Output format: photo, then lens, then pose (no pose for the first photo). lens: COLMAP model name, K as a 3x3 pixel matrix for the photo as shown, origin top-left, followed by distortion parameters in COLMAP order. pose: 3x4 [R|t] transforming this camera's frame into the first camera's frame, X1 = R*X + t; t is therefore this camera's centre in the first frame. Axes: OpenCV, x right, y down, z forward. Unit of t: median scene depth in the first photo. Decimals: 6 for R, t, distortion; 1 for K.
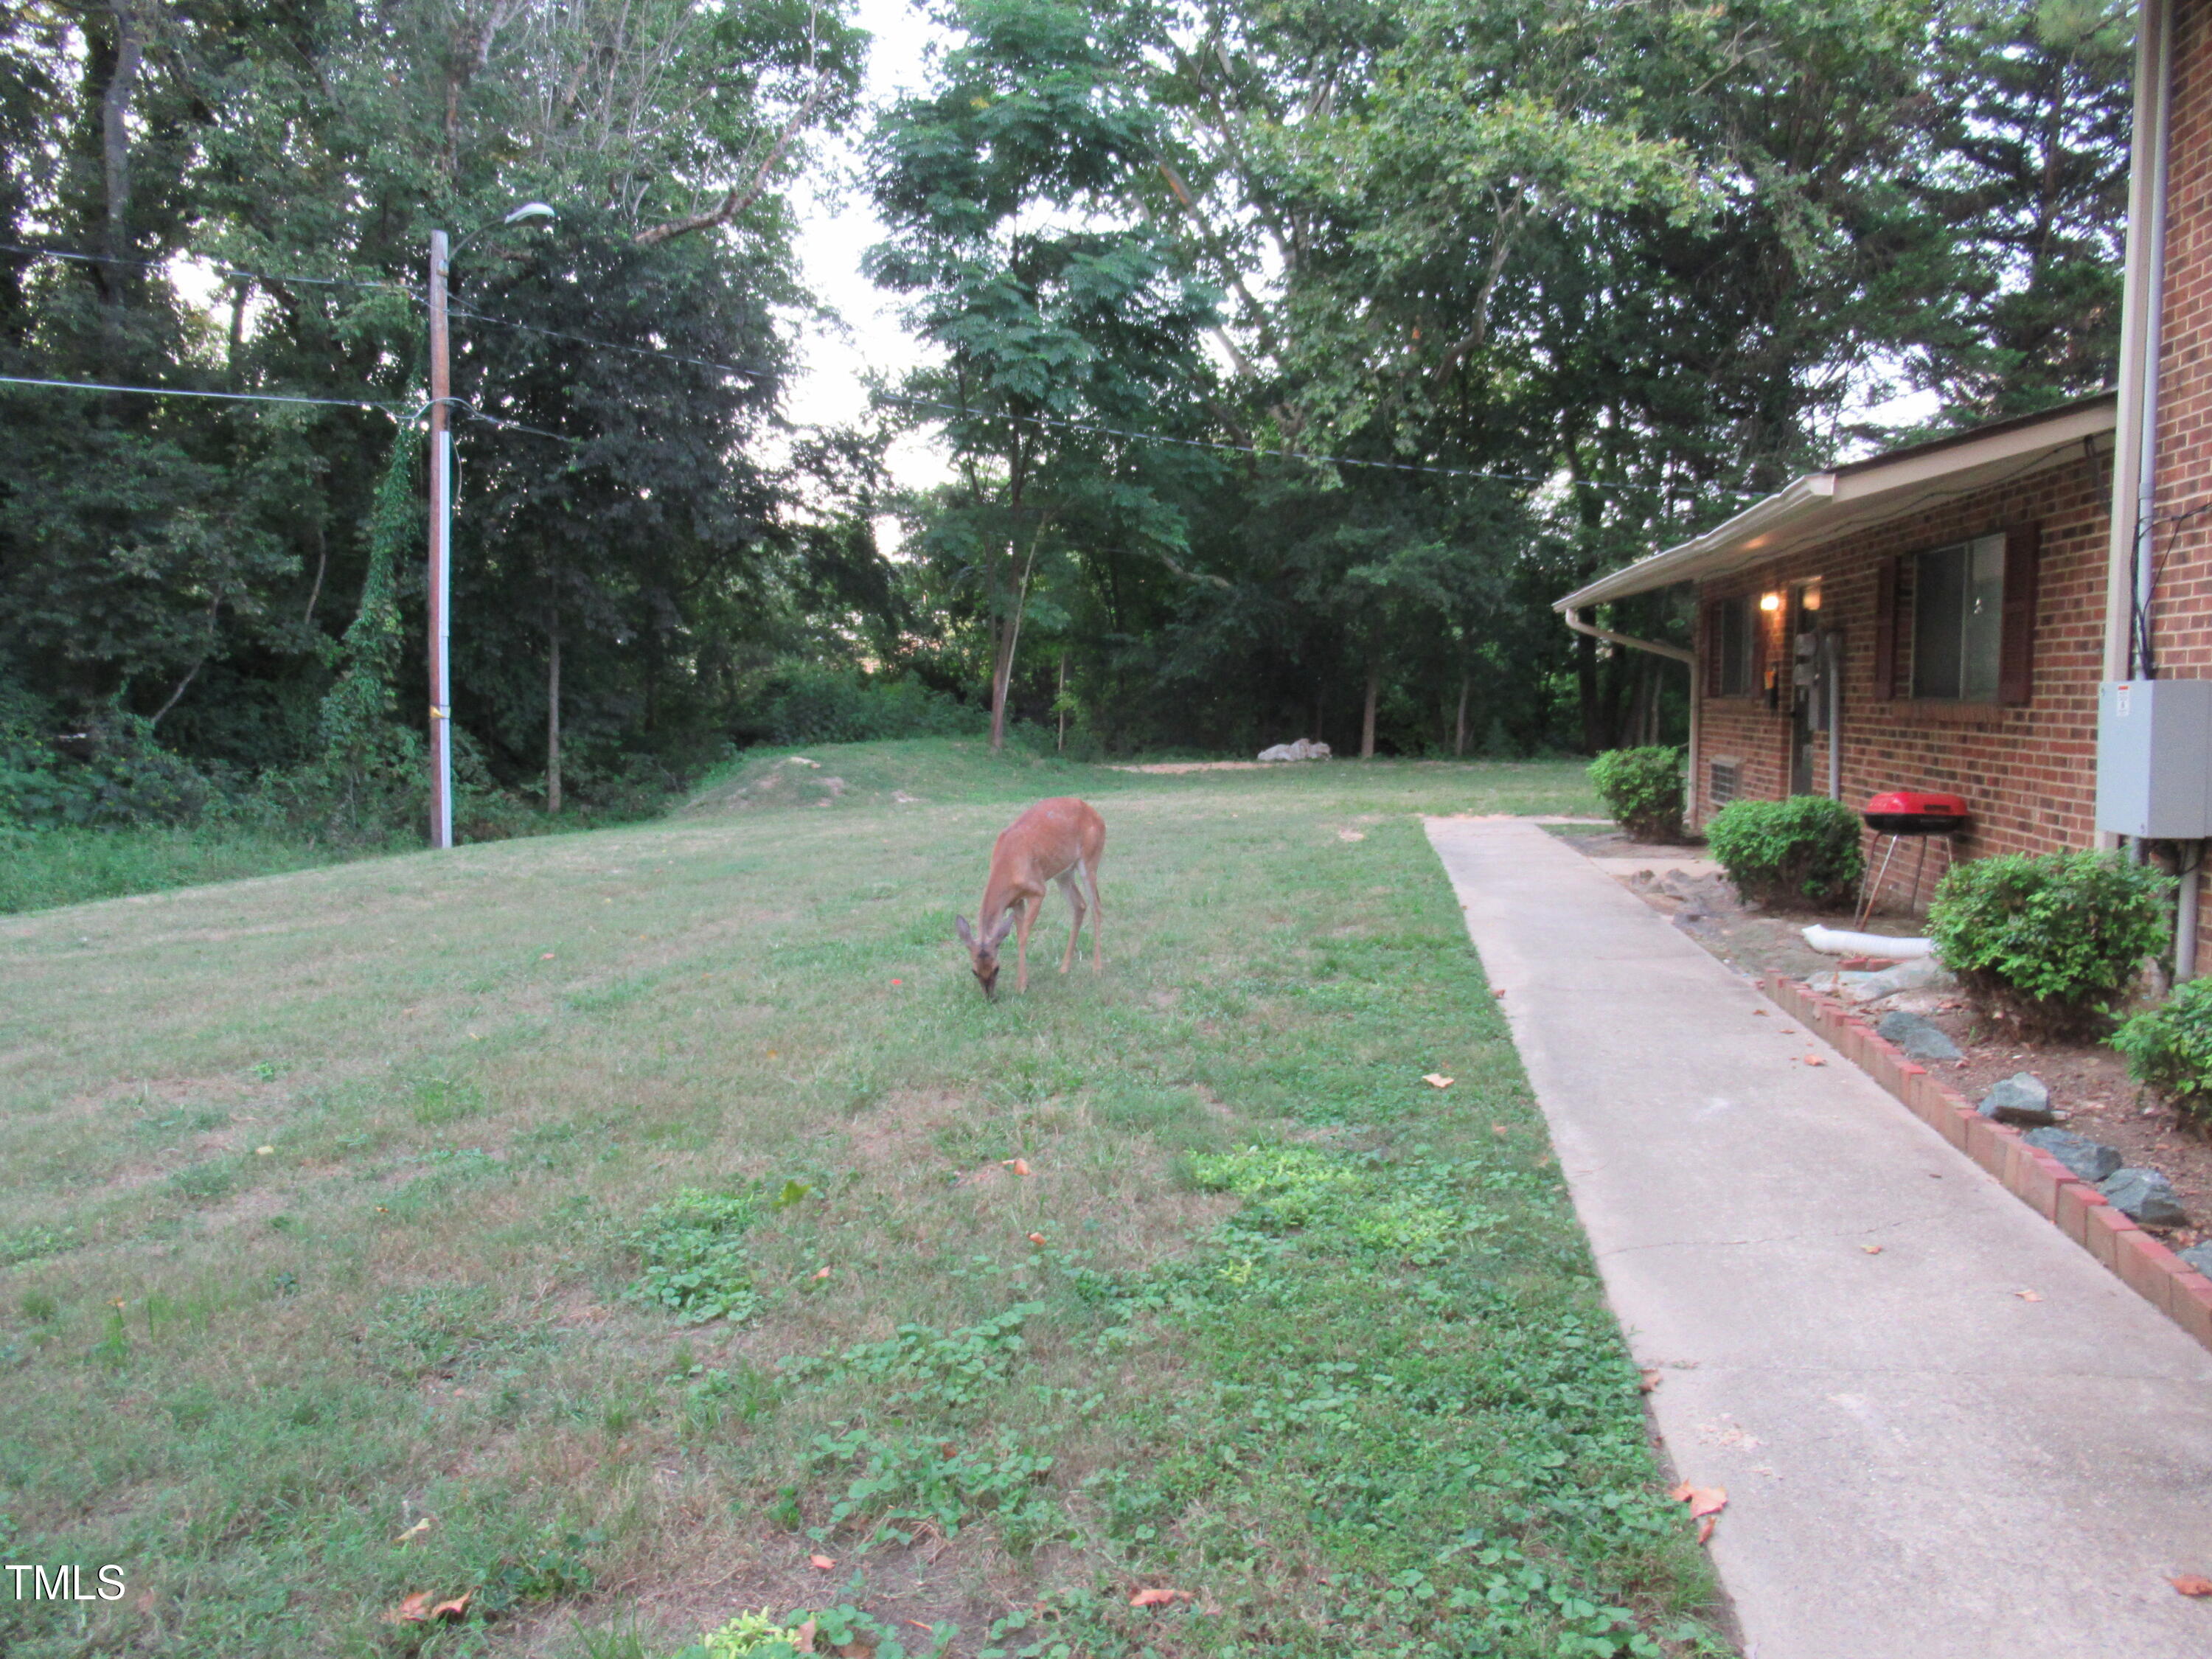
lens RADIAL K [[1615.0, 0, 1106.0], [0, 1615.0, 829.5], [0, 0, 1]] dist [-0.022724, -0.005696]
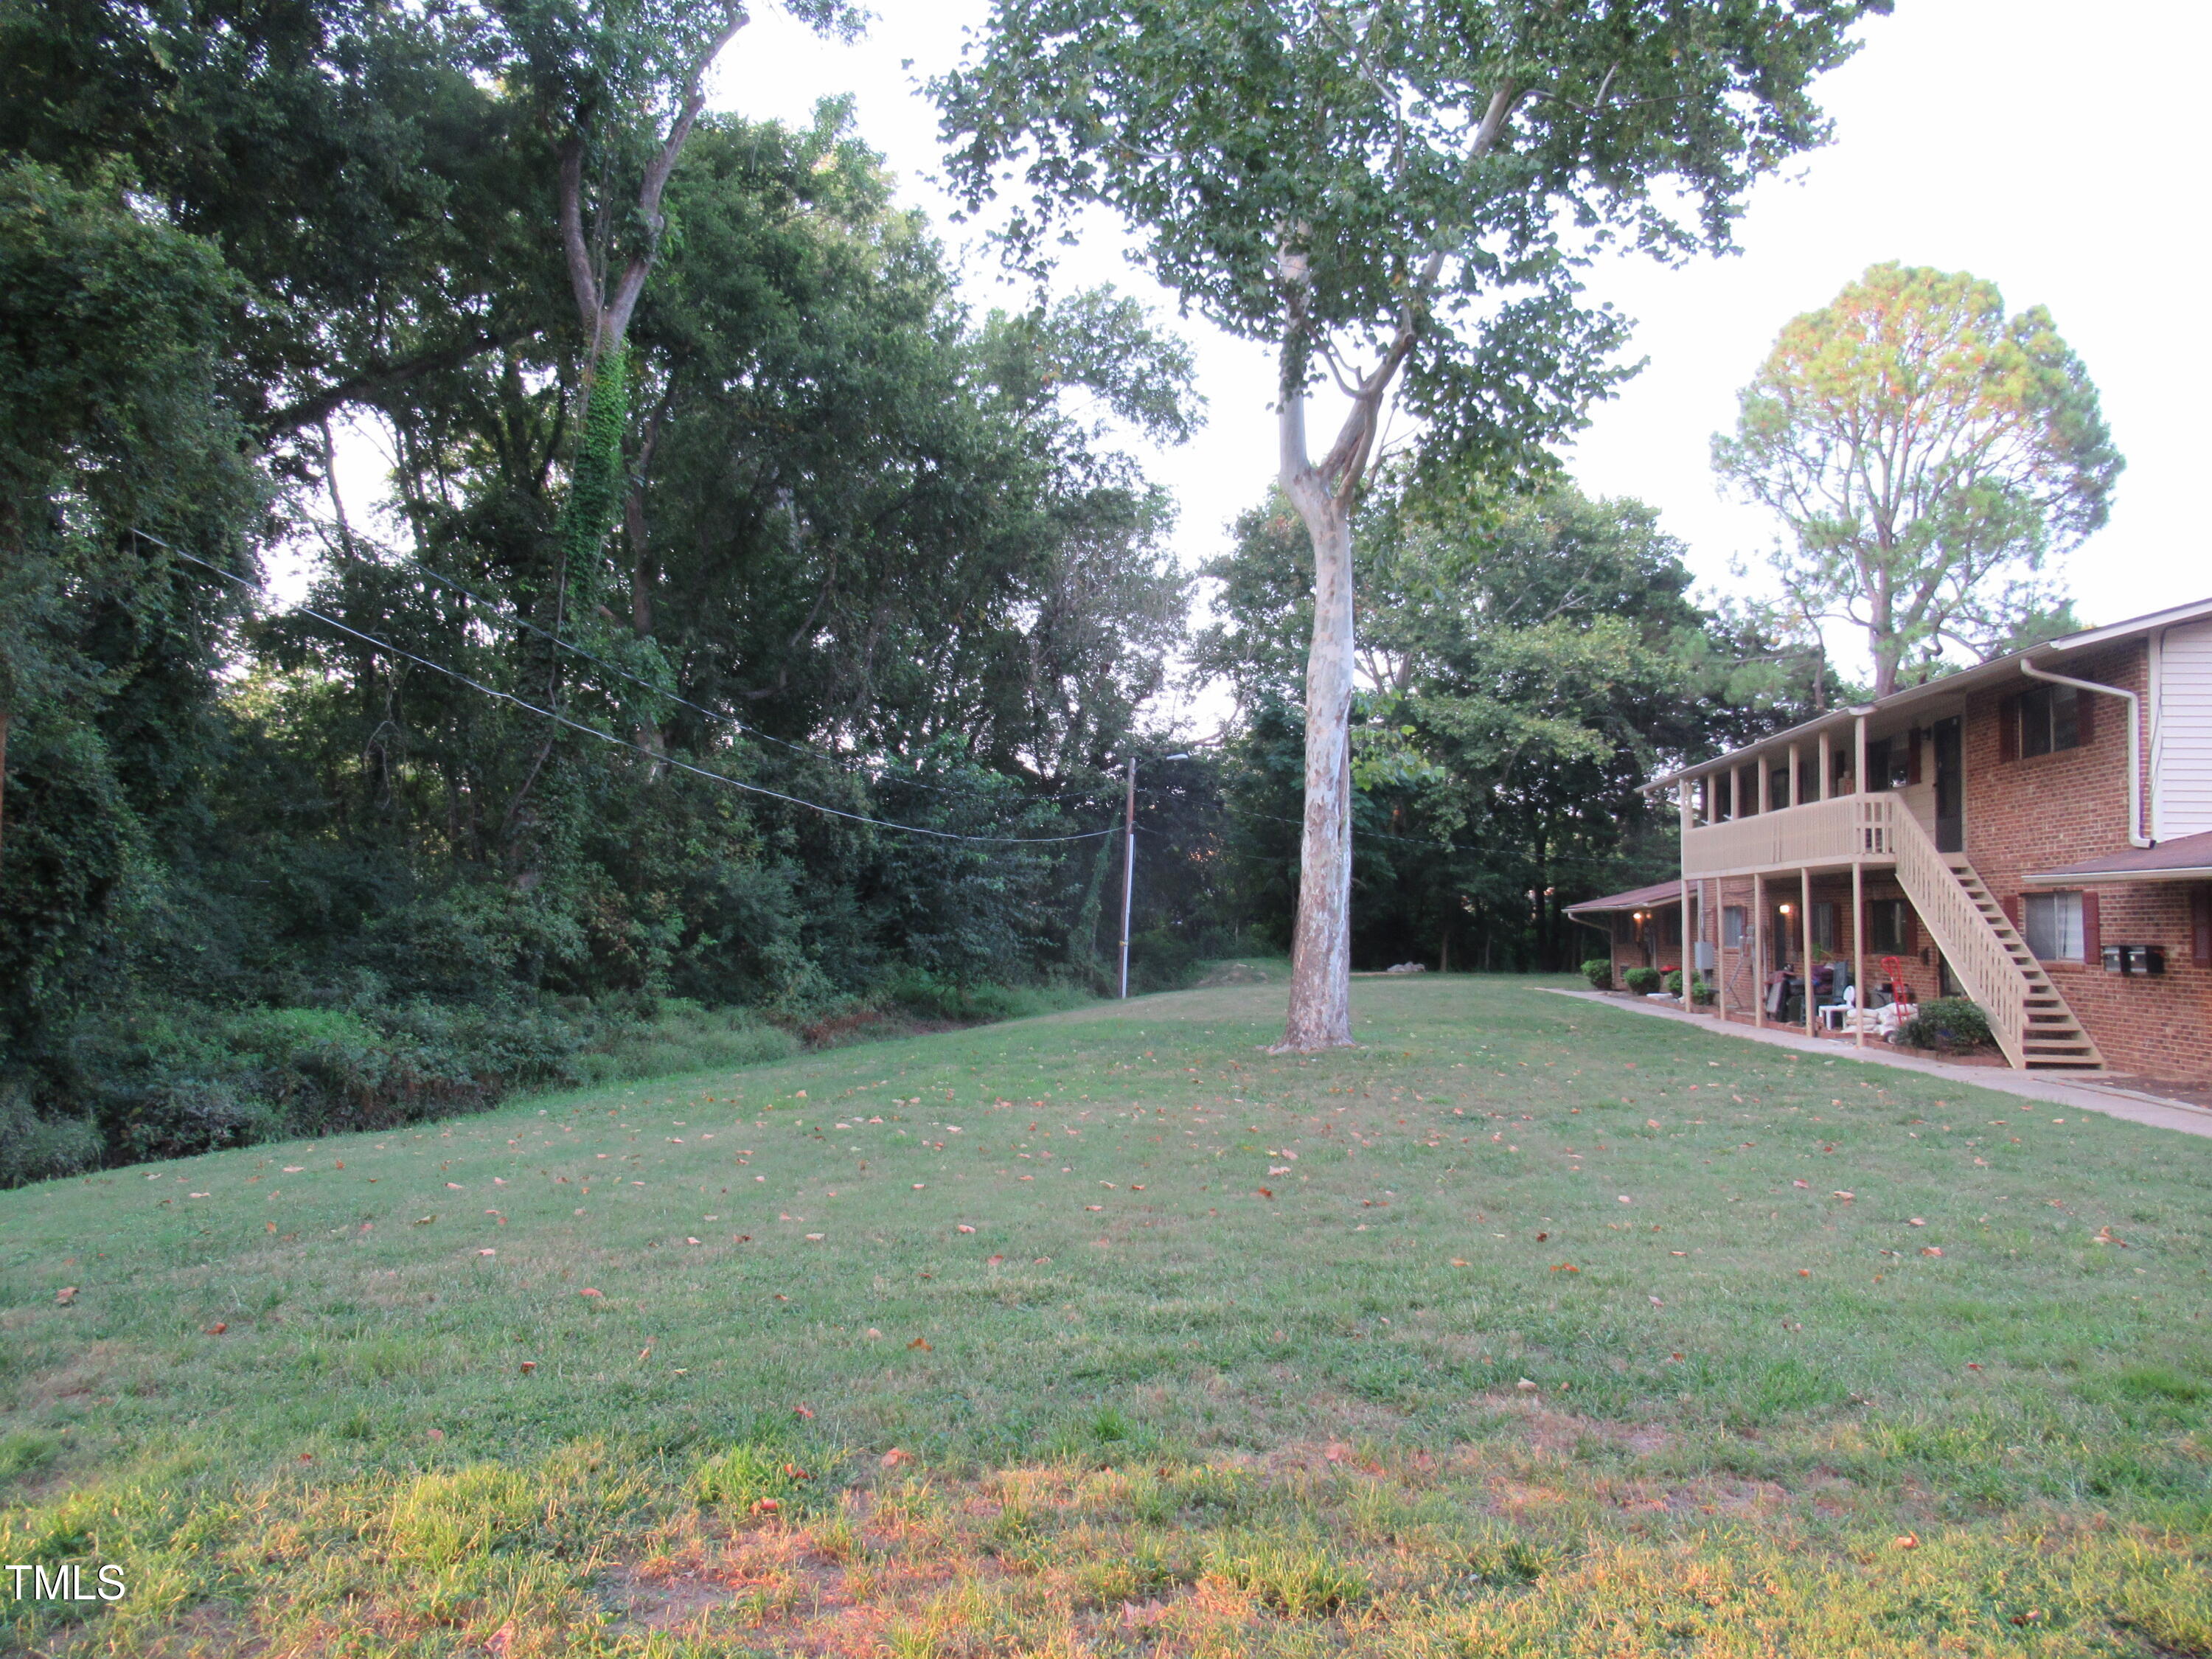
lens RADIAL K [[1615.0, 0, 1106.0], [0, 1615.0, 829.5], [0, 0, 1]] dist [-0.022724, -0.005696]
pose [[0.997358, 0.014184, 0.071246, -0.326120], [-0.003519, 0.989035, -0.147642, 0.063567], [-0.072559, 0.147001, 0.986471, -0.789358]]
